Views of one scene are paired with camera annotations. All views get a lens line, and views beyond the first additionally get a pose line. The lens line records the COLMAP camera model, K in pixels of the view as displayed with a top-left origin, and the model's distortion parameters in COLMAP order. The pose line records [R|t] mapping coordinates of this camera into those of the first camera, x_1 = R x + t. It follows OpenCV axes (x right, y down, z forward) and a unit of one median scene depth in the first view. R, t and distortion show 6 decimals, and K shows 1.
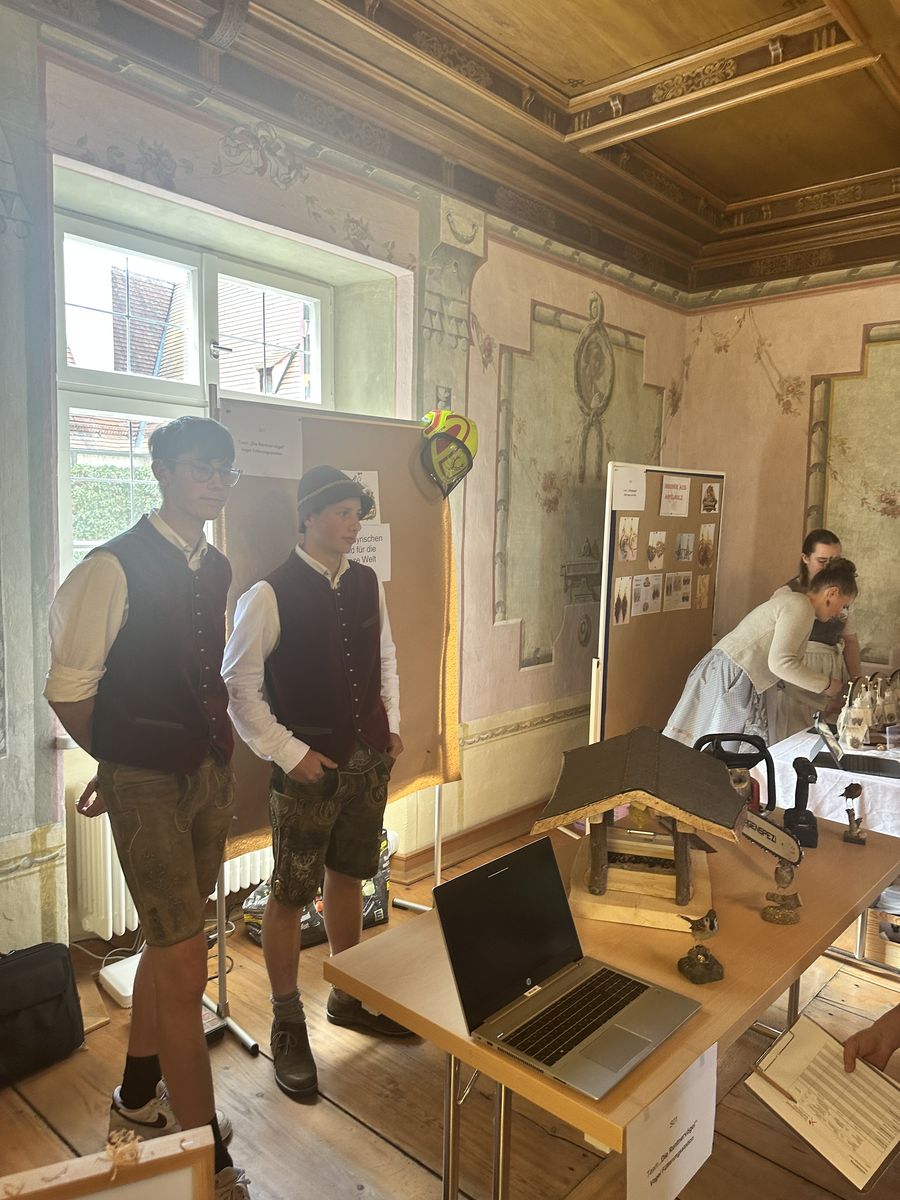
lens RADIAL K [[850.1, 0, 451.5], [0, 850.1, 625.8], [0, 0, 1]] dist [-0.001464, -0.034682]
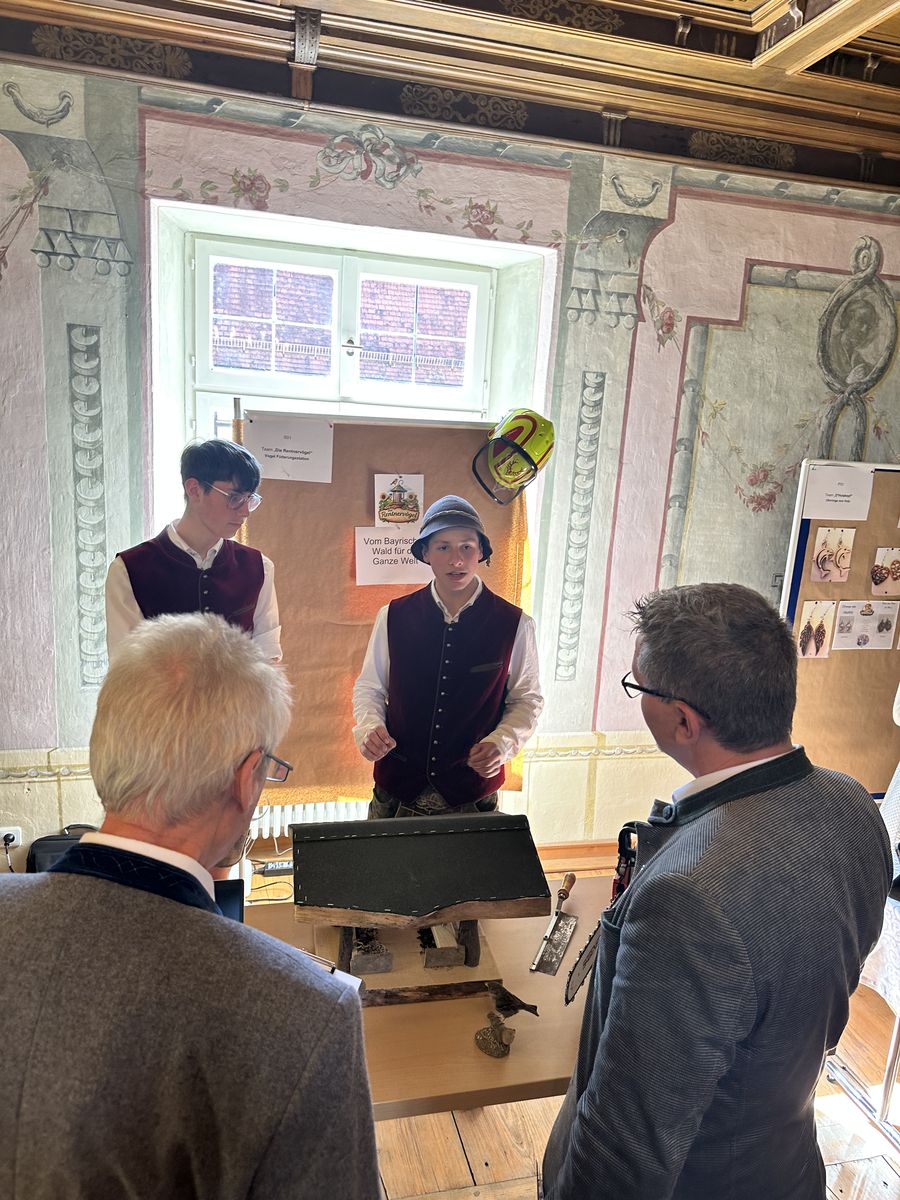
lens RADIAL K [[822.0, 0, 450.0], [0, 822.0, 600.0], [0, 0, 1]] dist [-0.002481, -0.028002]
pose [[0.823684, 0.145806, -0.547982, 0.374554], [-0.112477, 0.989185, 0.094133, -0.101760], [0.555781, -0.015900, 0.831177, 0.171423]]
